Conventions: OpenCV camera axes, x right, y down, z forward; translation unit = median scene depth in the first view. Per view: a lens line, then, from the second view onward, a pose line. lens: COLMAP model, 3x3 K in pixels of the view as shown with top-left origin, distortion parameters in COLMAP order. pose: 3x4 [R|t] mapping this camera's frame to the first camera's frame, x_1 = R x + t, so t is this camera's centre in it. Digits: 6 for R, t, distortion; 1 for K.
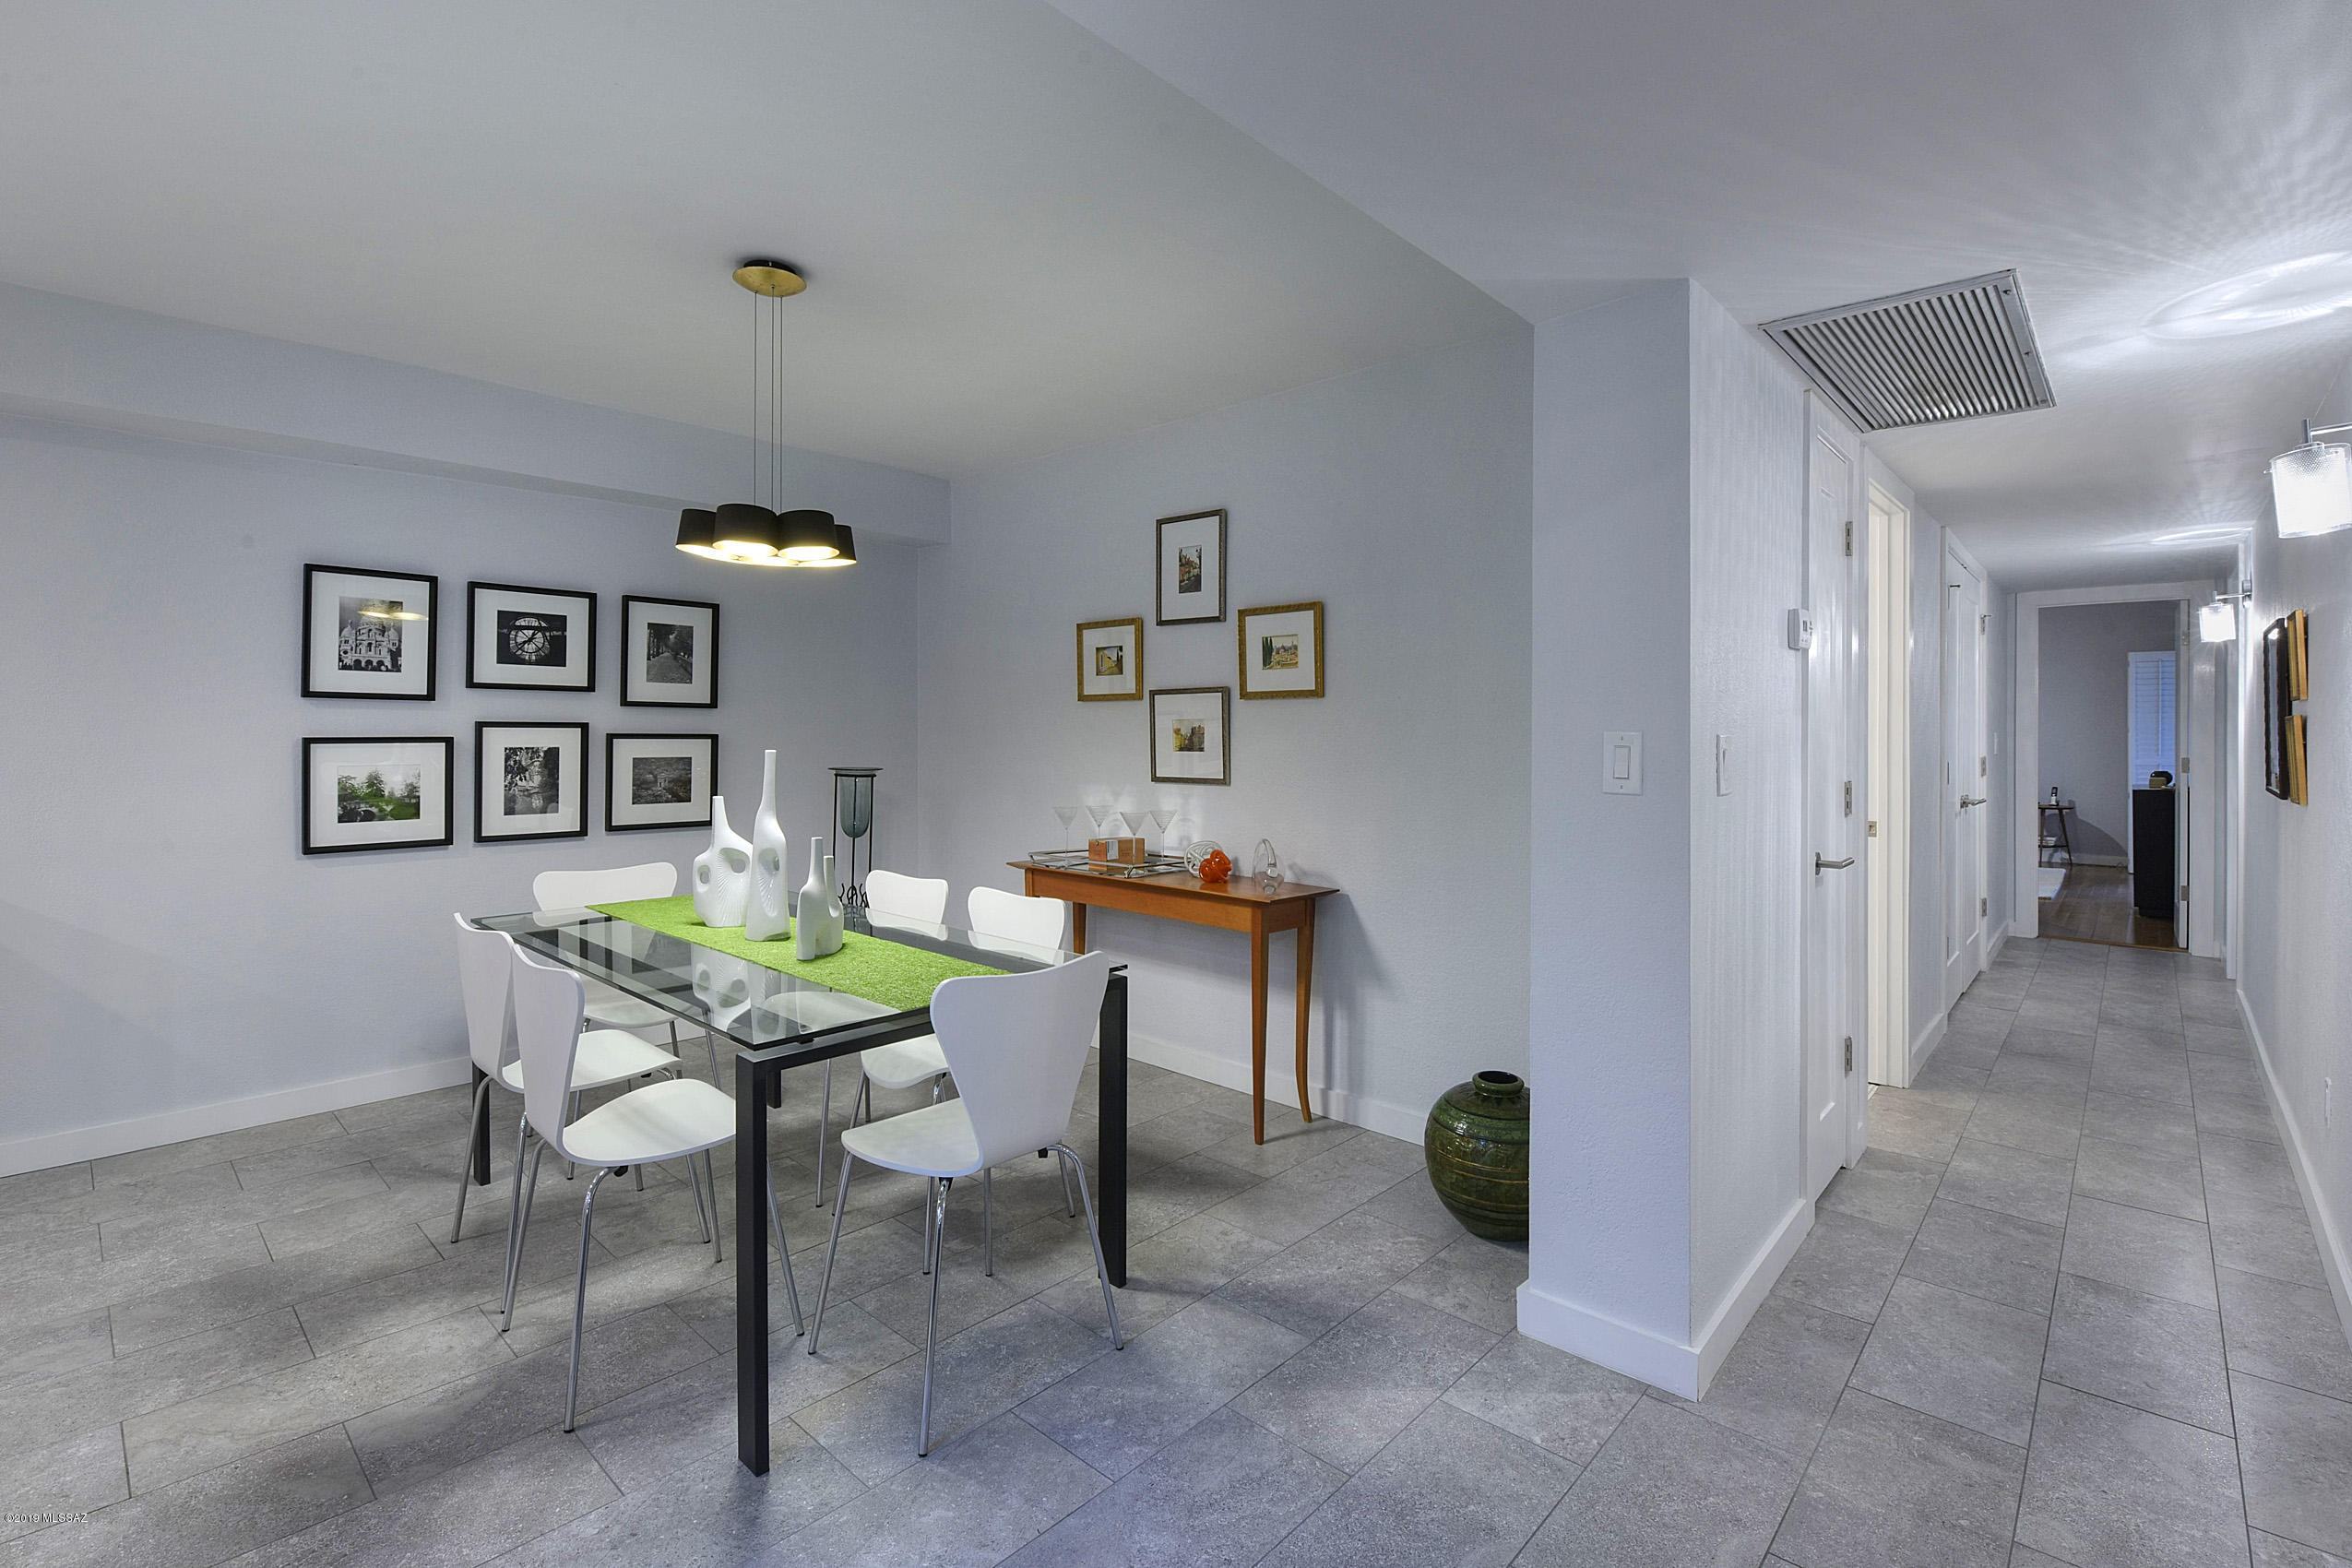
lens RADIAL K [[1054.1, 0, 1176.4], [0, 1054.1, 736.6], [0, 0, 1]] dist [-0.006777, -0.006852]
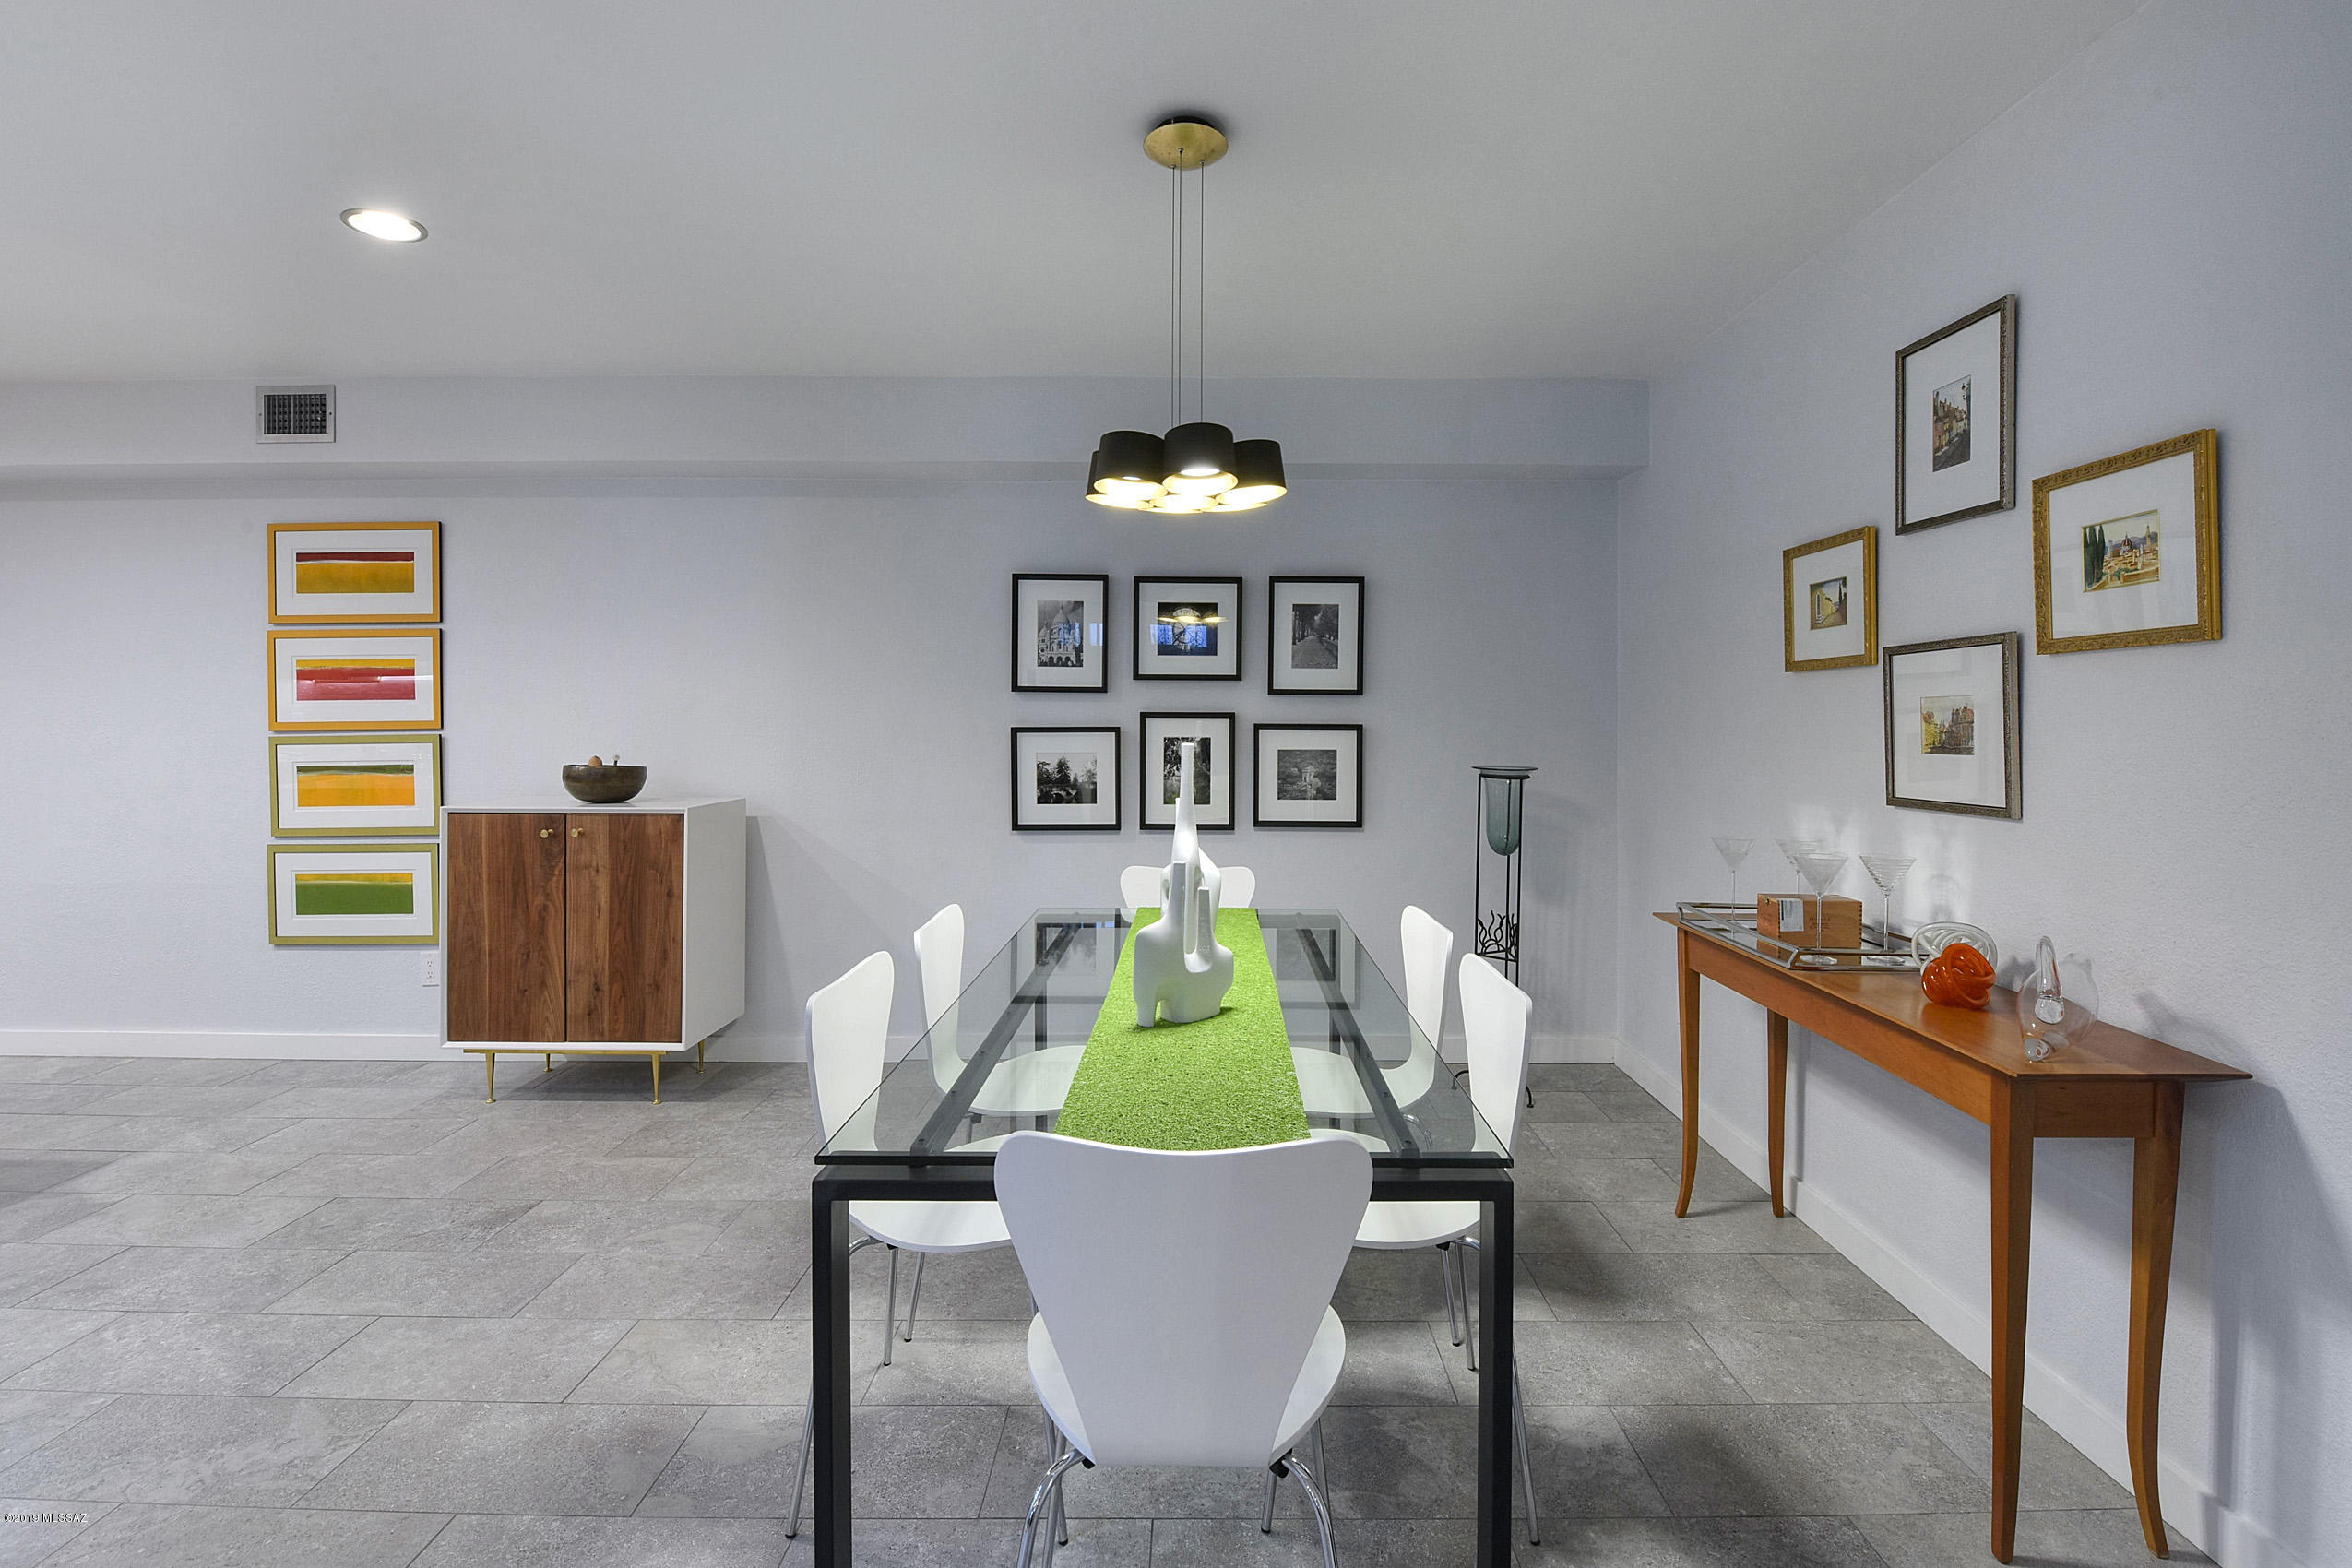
lens RADIAL K [[1054.1, 0, 1275.1], [0, 1054.1, 731.8], [0, 0, 1]] dist [-0.006777, -0.006852]
pose [[0.697411, 0.003780, -0.716662, 0.164058], [-0.001765, 0.999992, 0.003557, 0.001121], [0.716670, -0.001216, 0.697412, 0.369285]]
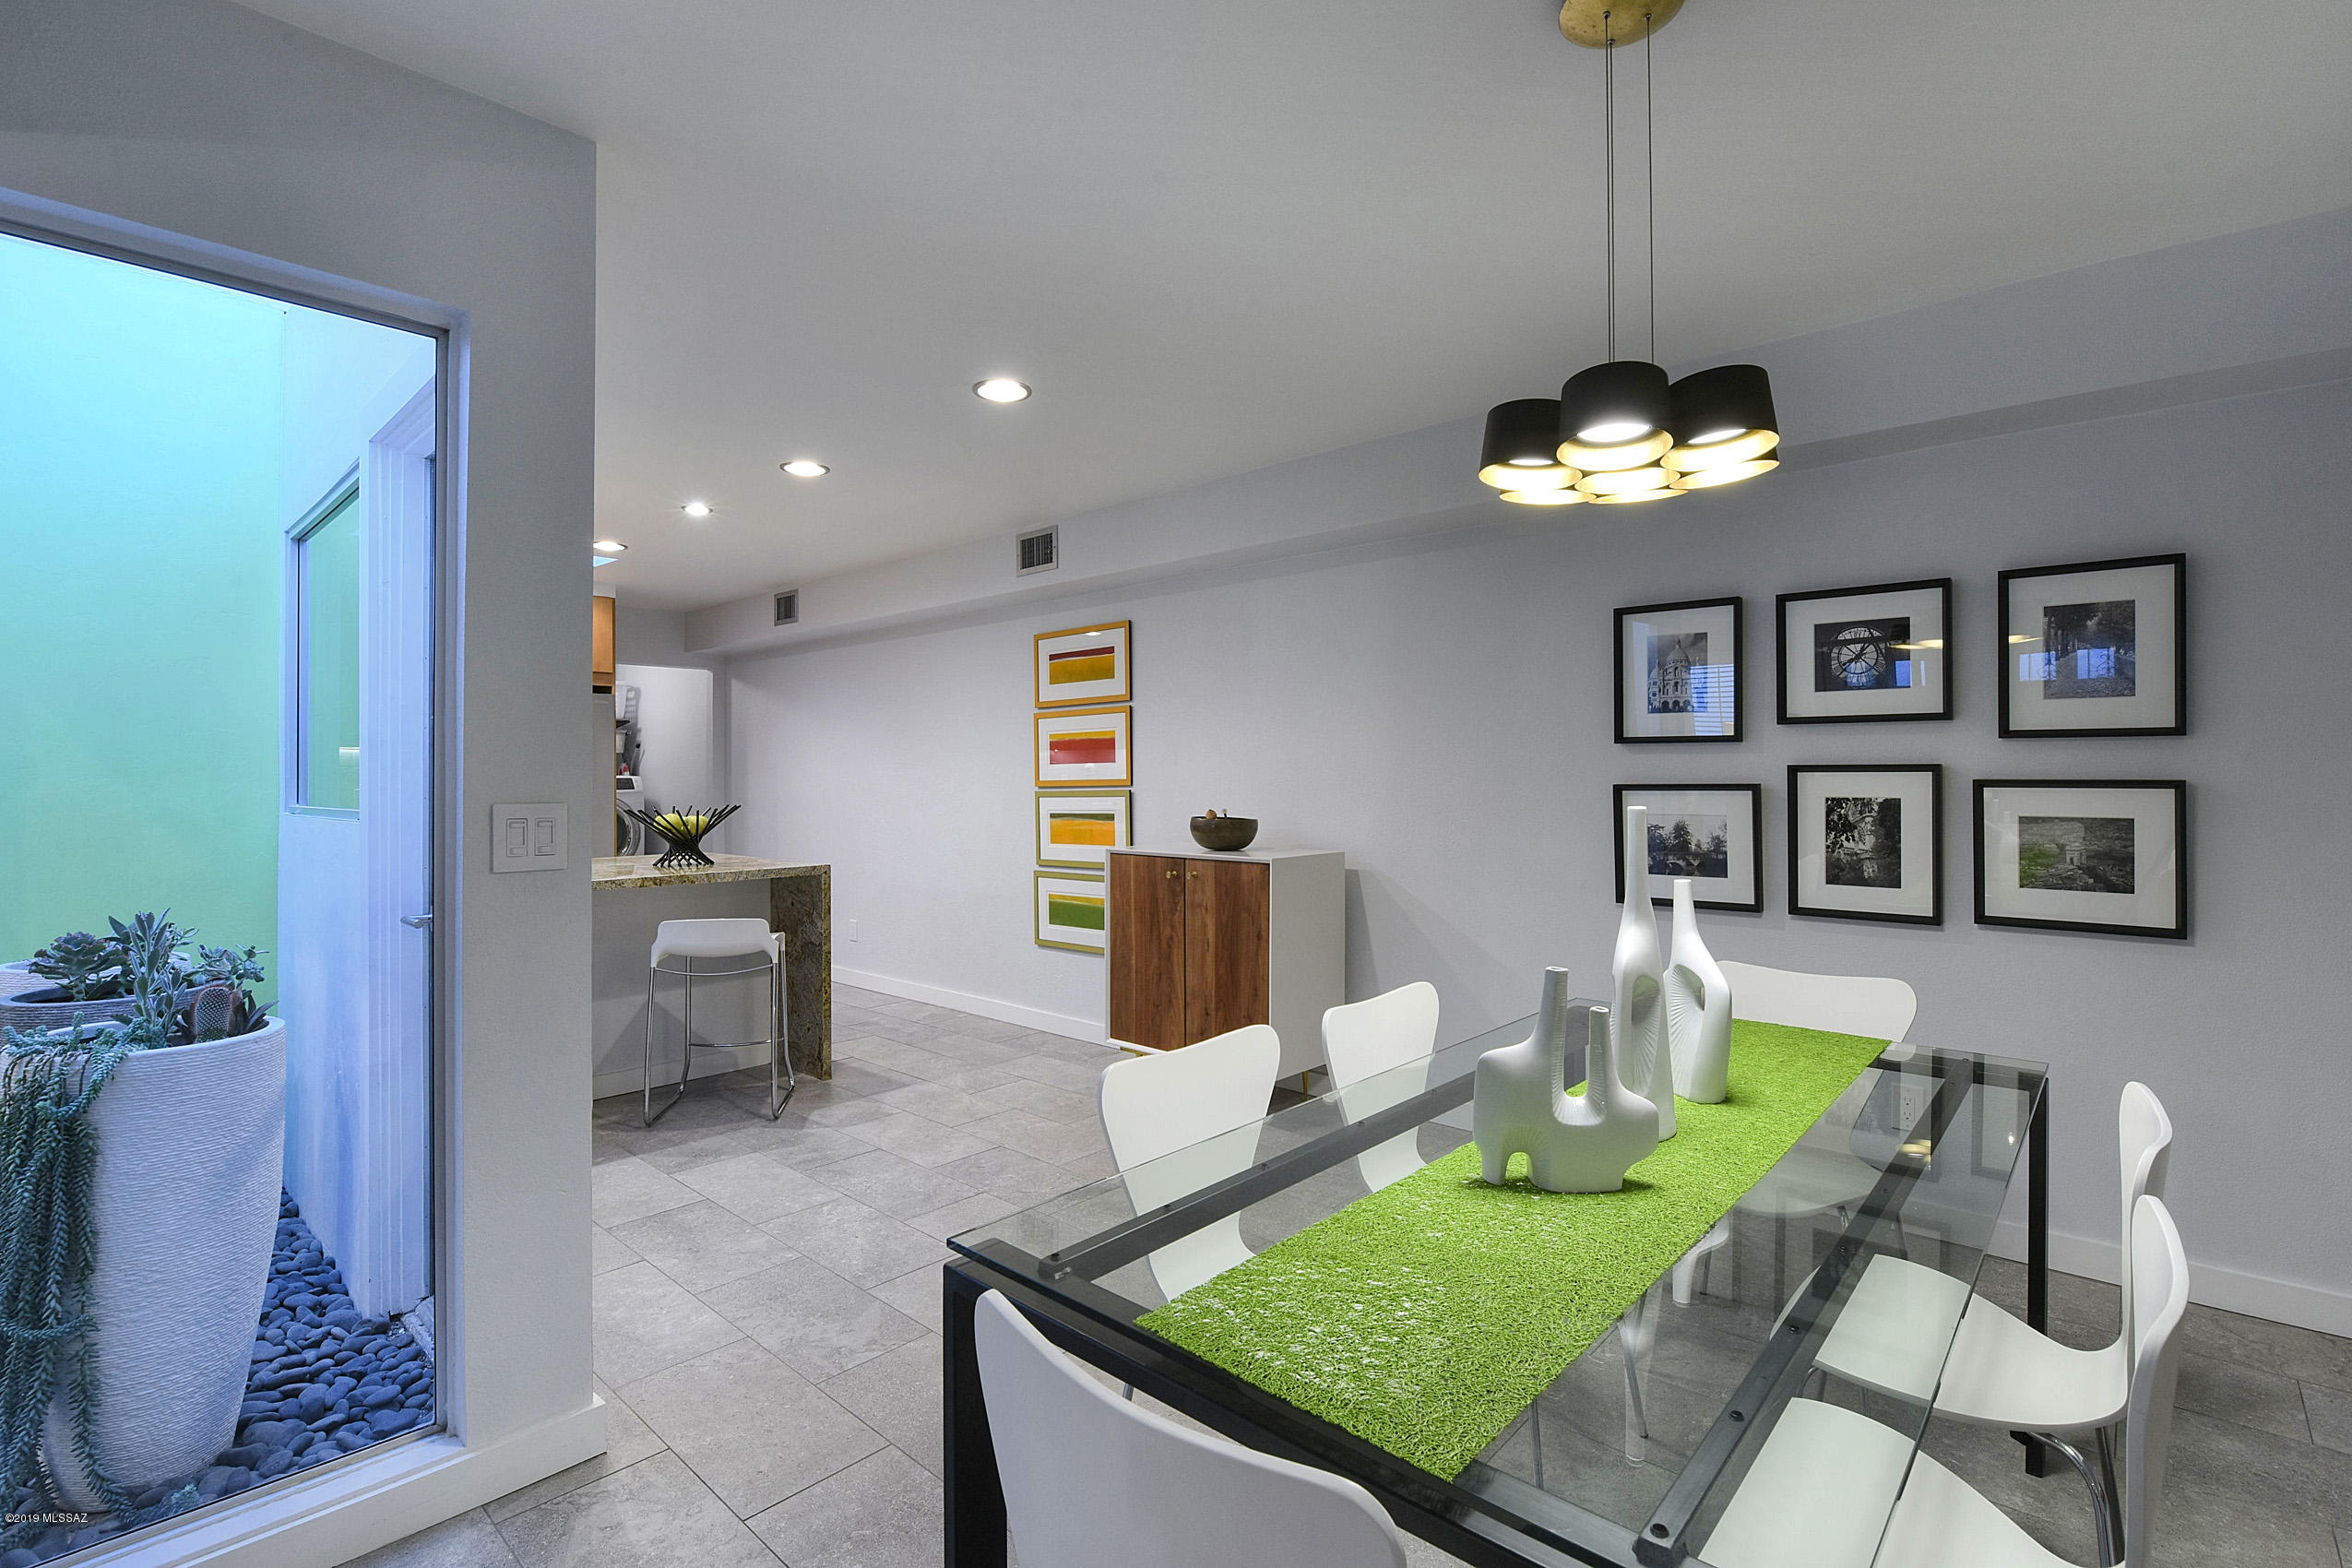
lens RADIAL K [[1054.1, 0, 1084.1], [0, 1054.1, 769.1], [0, 0, 1]] dist [-0.006777, -0.006852]
pose [[-0.012497, -0.013724, -0.999828, 0.151841], [-0.002215, 0.999904, -0.013697, 0.001156], [0.999919, 0.002044, -0.012526, 0.456994]]
